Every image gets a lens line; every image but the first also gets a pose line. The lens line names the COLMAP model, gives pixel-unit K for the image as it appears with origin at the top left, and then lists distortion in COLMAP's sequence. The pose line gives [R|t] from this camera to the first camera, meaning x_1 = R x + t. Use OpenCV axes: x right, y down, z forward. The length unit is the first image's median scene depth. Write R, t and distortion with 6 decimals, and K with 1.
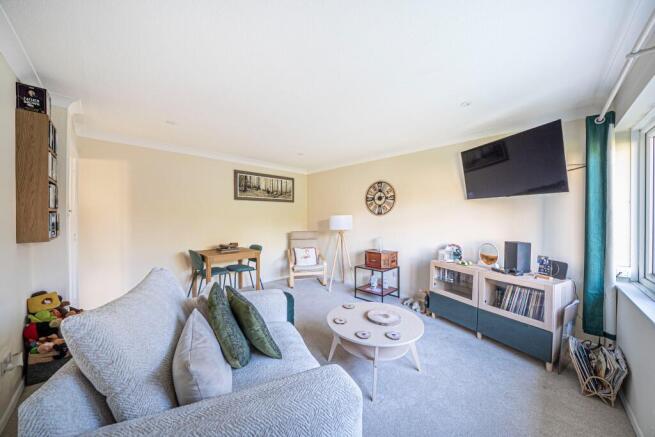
lens RADIAL K [[227.8, 0, 327.5], [0, 227.8, 220.5], [0, 0, 1]] dist [-0.001357, -0.000018]
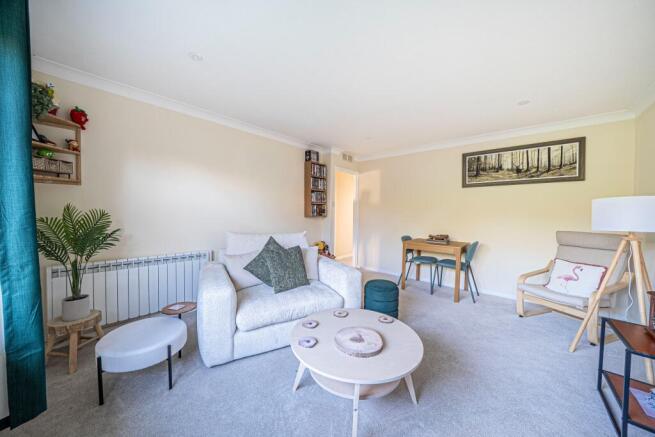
lens RADIAL K [[227.8, 0, 327.4], [0, 227.8, 214.7], [0, 0, 1]] dist [-0.001357, -0.000018]
pose [[0.116473, 0.019712, -0.992998, 0.381099], [-0.014881, 0.999725, 0.018100, 0.005135], [0.993082, 0.012668, 0.116734, 0.350918]]
